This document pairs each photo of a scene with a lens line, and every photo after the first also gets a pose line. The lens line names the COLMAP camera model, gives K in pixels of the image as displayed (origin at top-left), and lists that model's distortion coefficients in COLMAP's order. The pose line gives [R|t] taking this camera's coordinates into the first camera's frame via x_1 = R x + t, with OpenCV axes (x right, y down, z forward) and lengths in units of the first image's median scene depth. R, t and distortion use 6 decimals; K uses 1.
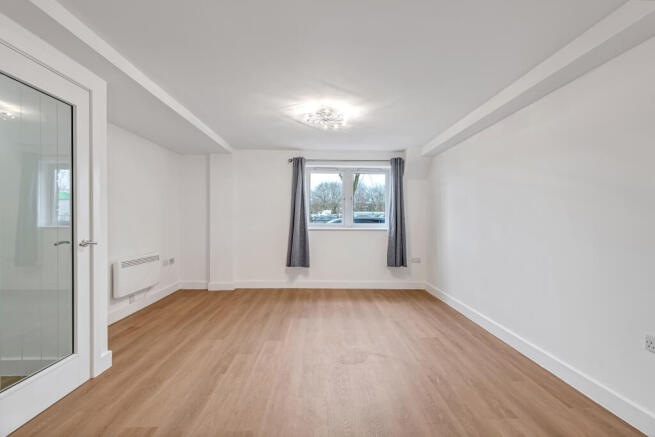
lens RADIAL K [[287.1, 0, 327.3], [0, 287.1, 220.4], [0, 0, 1]] dist [0.025816, -0.013953]
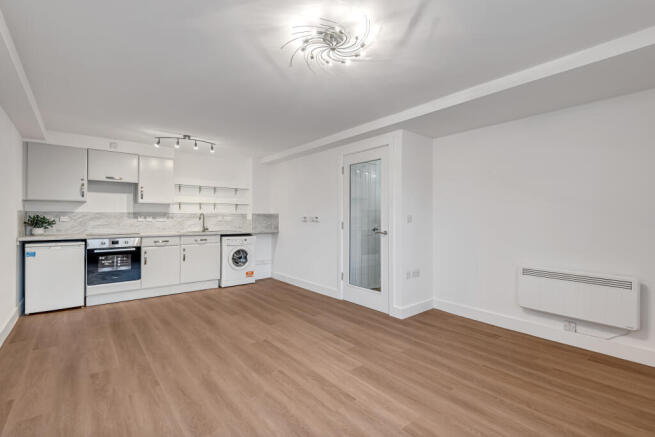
lens RADIAL K [[287.1, 0, 327.3], [0, 287.1, 220.4], [0, 0, 1]] dist [0.025816, -0.013953]
pose [[-0.771637, -0.007559, -0.636019, 0.393680], [-0.011620, 0.999930, 0.002213, -0.000031], [0.635957, 0.009098, -0.771670, 1.538335]]
